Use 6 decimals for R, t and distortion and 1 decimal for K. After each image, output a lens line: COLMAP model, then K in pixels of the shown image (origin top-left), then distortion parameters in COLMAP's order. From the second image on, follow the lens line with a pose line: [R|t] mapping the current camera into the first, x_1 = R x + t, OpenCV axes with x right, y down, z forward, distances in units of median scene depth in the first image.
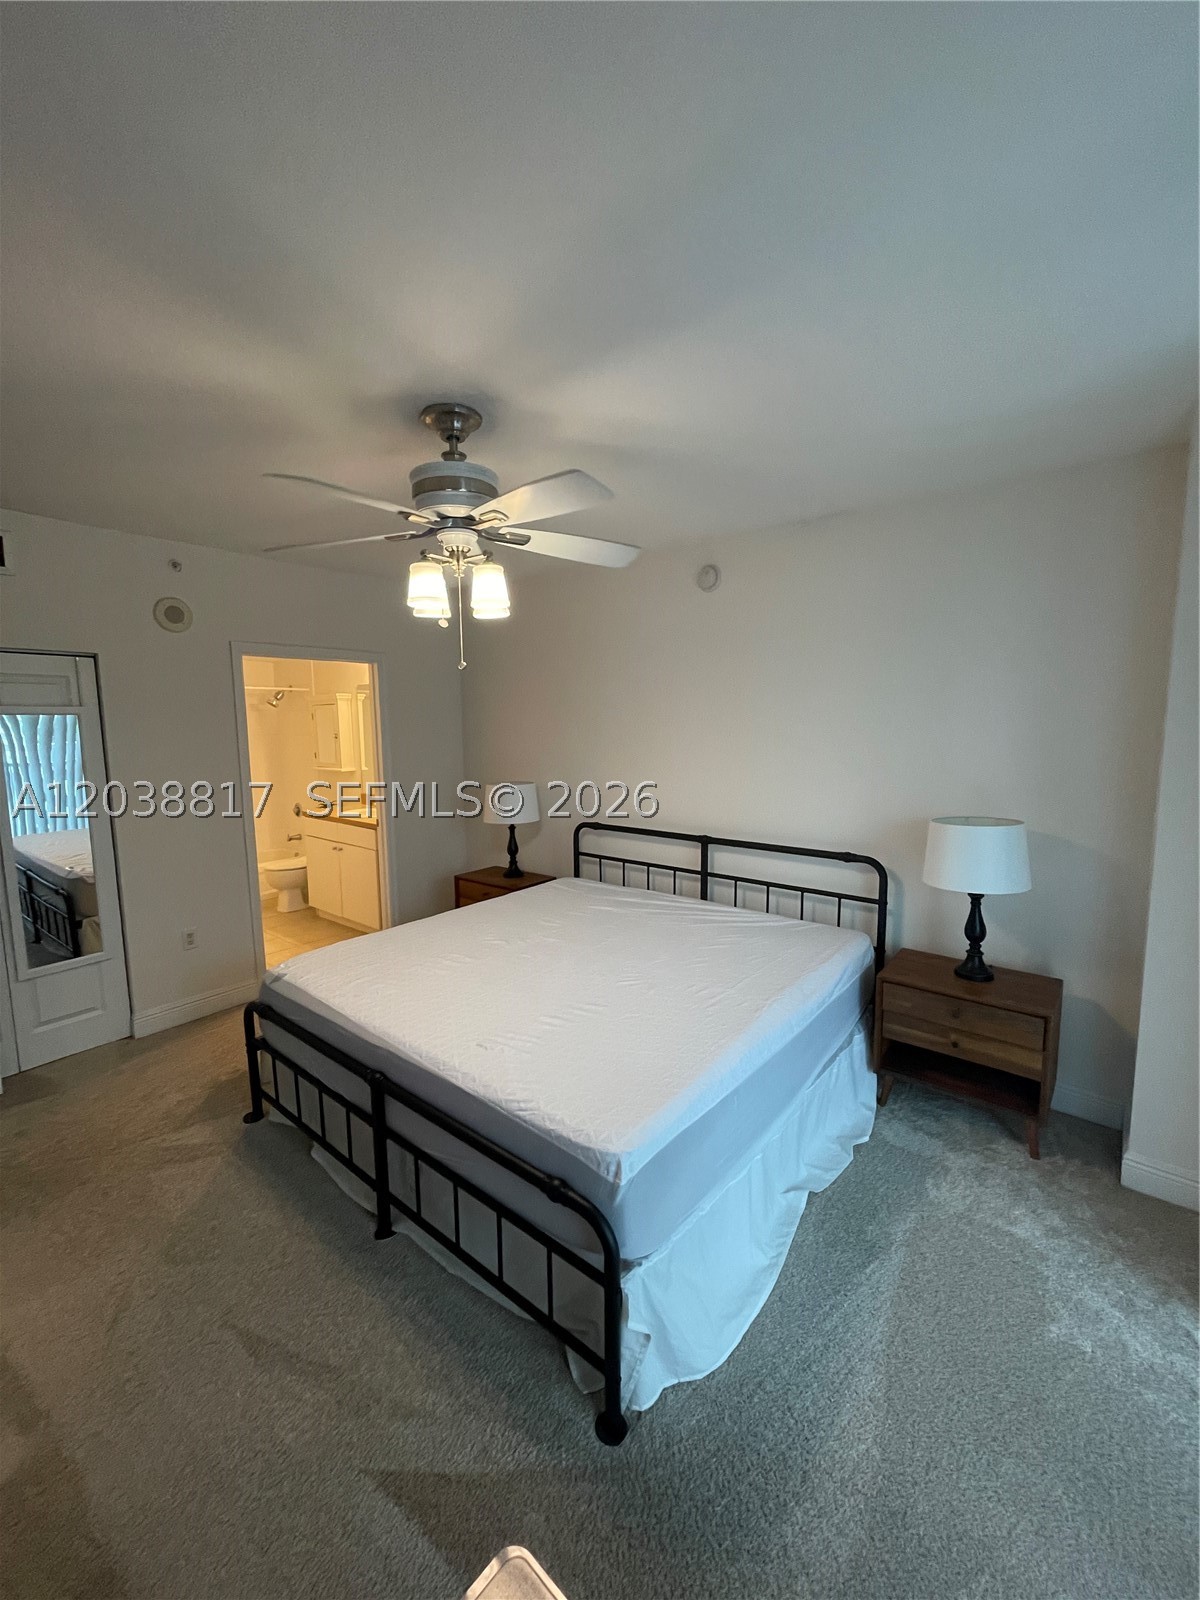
lens RADIAL K [[647.0, 0, 600.0], [0, 647.0, 800.0], [0, 0, 1]] dist [-0.001503, 0.006598]
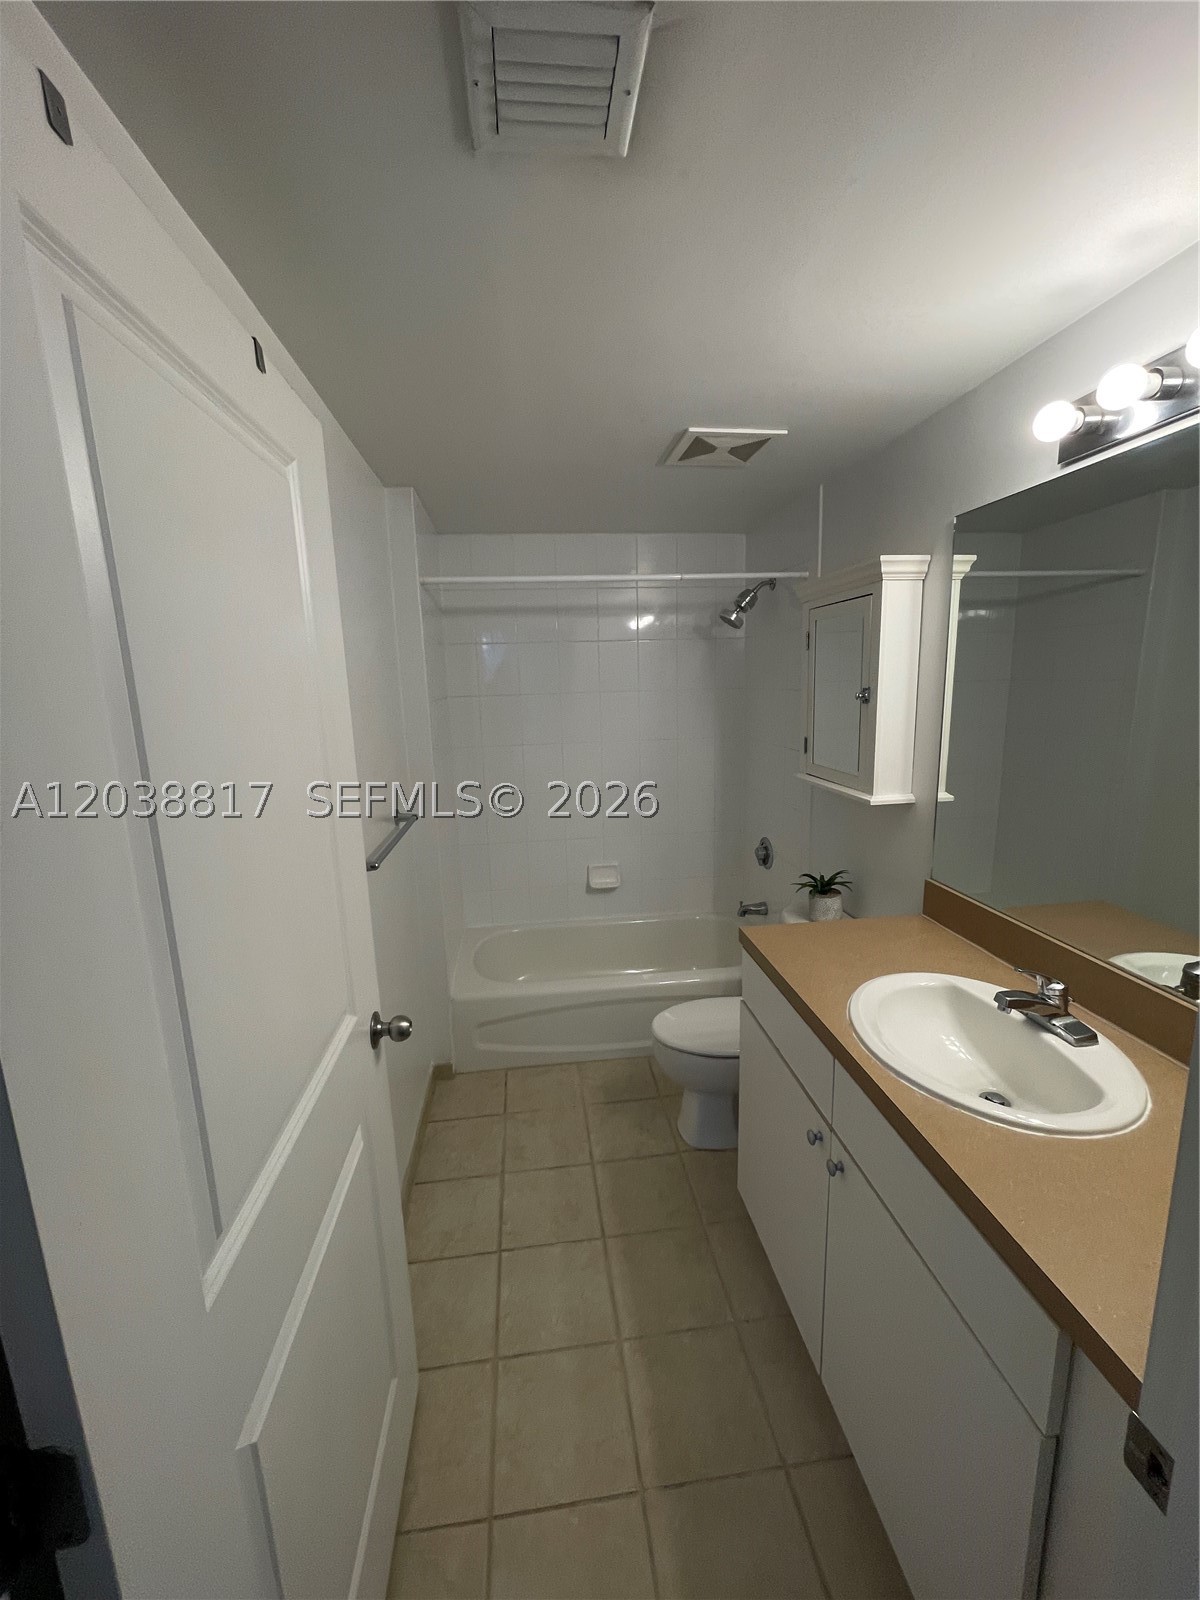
lens RADIAL K [[647.0, 0, 600.0], [0, 647.0, 800.0], [0, 0, 1]] dist [-0.001503, 0.006598]
pose [[0.727829, 0.113702, -0.676266, -0.272675], [-0.053234, 0.992551, 0.109586, -0.073562], [0.683689, -0.043760, 0.728460, 0.653135]]
